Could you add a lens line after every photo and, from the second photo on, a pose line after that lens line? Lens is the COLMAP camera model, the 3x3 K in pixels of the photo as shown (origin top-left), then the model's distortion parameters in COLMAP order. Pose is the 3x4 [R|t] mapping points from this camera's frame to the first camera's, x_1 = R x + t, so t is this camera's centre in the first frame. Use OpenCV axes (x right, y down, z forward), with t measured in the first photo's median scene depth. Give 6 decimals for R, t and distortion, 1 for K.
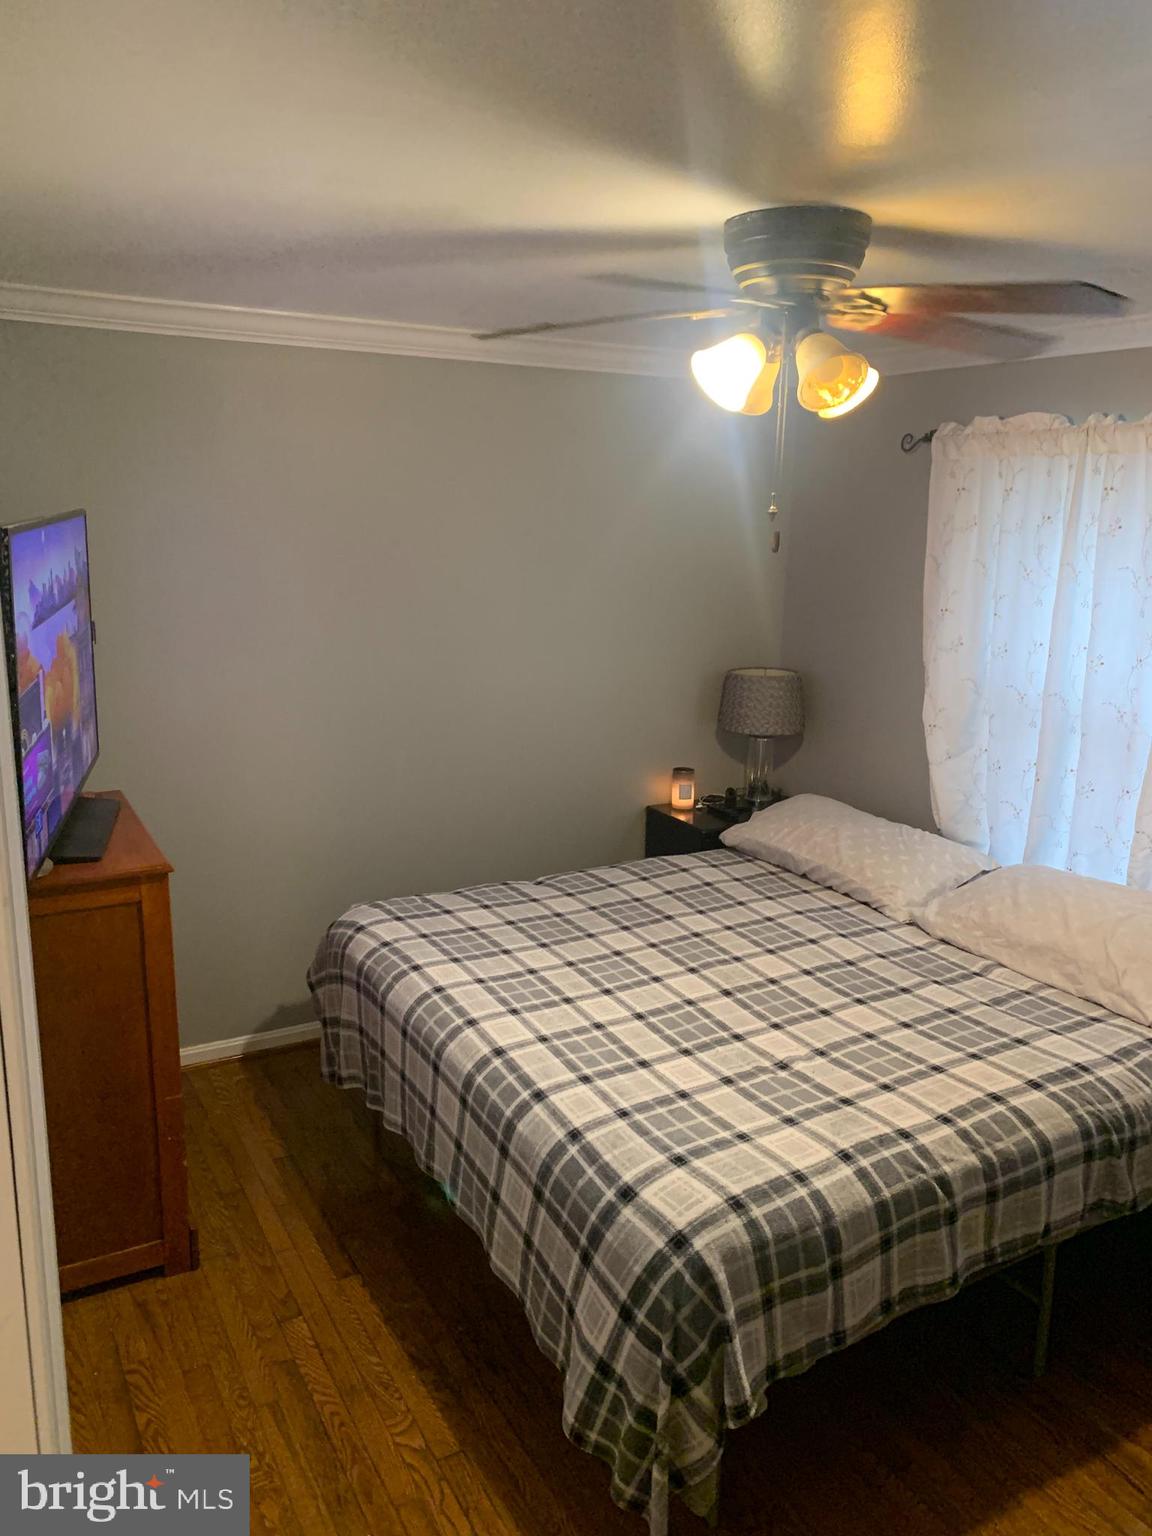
lens RADIAL K [[1157.0, 0, 590.6], [0, 1157.0, 739.0], [0, 0, 1]] dist [0.113207, -0.231157]
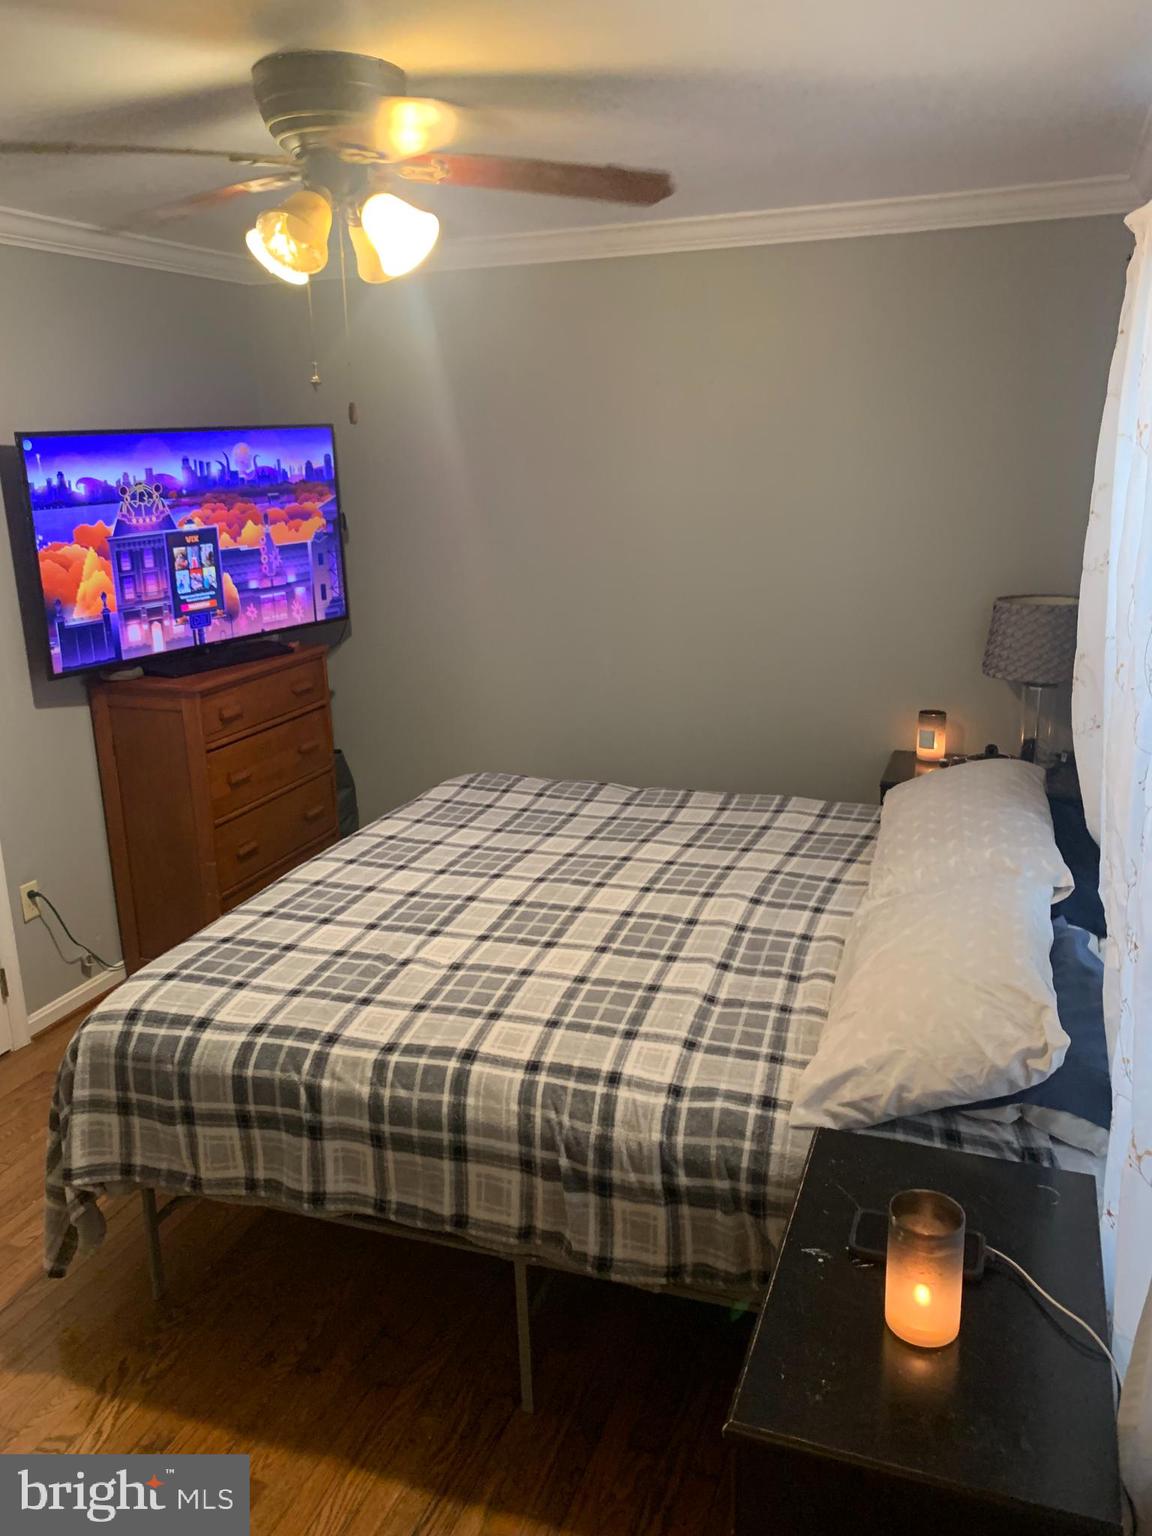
lens RADIAL K [[1160.8, 0, 577.5], [0, 1160.8, 721.1], [0, 0, 1]] dist [0.162537, -0.437785]
pose [[0.639844, 0.136184, -0.756343, 0.878917], [-0.111971, 0.990192, 0.083566, -0.014815], [0.760304, 0.031219, 0.648816, 0.429473]]
